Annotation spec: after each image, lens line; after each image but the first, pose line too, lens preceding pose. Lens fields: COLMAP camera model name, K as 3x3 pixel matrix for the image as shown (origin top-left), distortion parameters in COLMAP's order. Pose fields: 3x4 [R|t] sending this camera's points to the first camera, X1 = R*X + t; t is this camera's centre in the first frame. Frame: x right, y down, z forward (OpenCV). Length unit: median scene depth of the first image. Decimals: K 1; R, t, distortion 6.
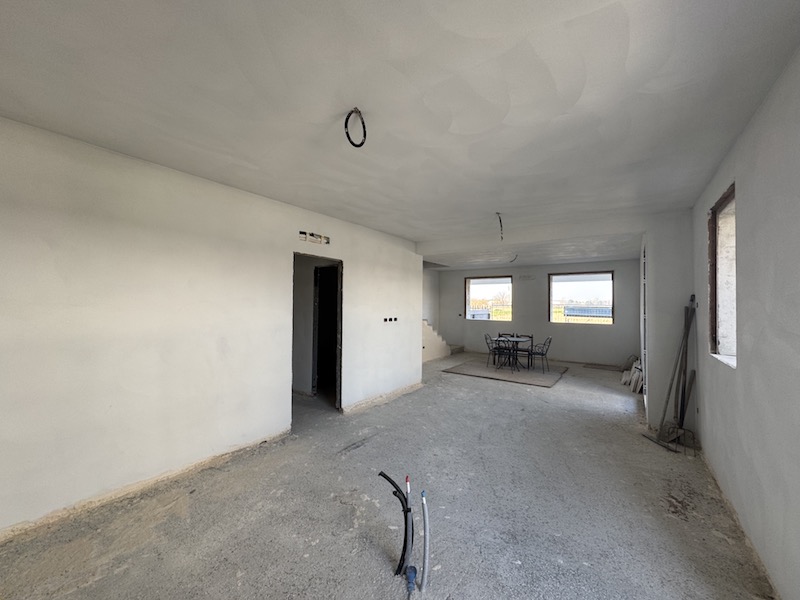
lens RADIAL K [[316.8, 0, 400.6], [0, 316.8, 302.0], [0, 0, 1]] dist [-0.000992, -0.000209]
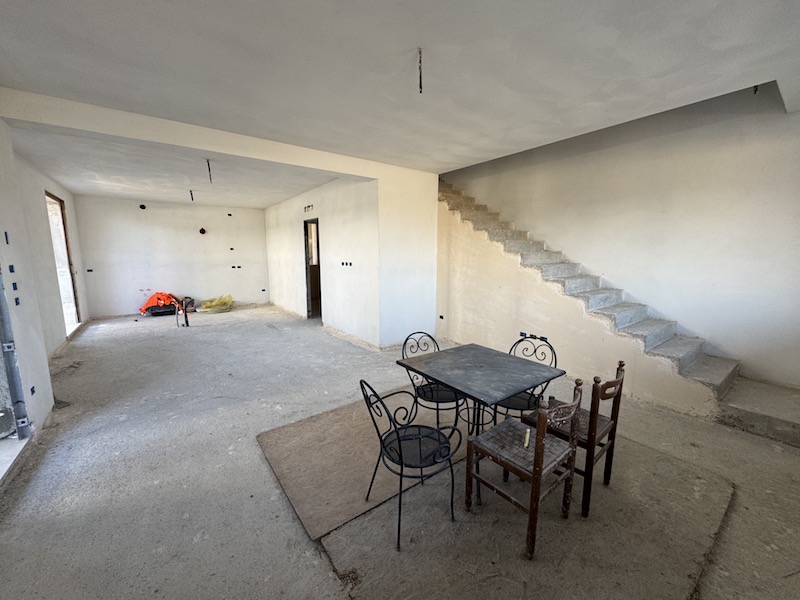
lens RADIAL K [[316.8, 0, 400.6], [0, 316.8, 302.0], [0, 0, 1]] dist [-0.000992, -0.000209]
pose [[-0.293992, 0.135595, -0.946141, 0.987118], [0.008750, 0.990226, 0.139195, 0.040425], [0.955768, 0.032644, -0.292306, 1.619201]]
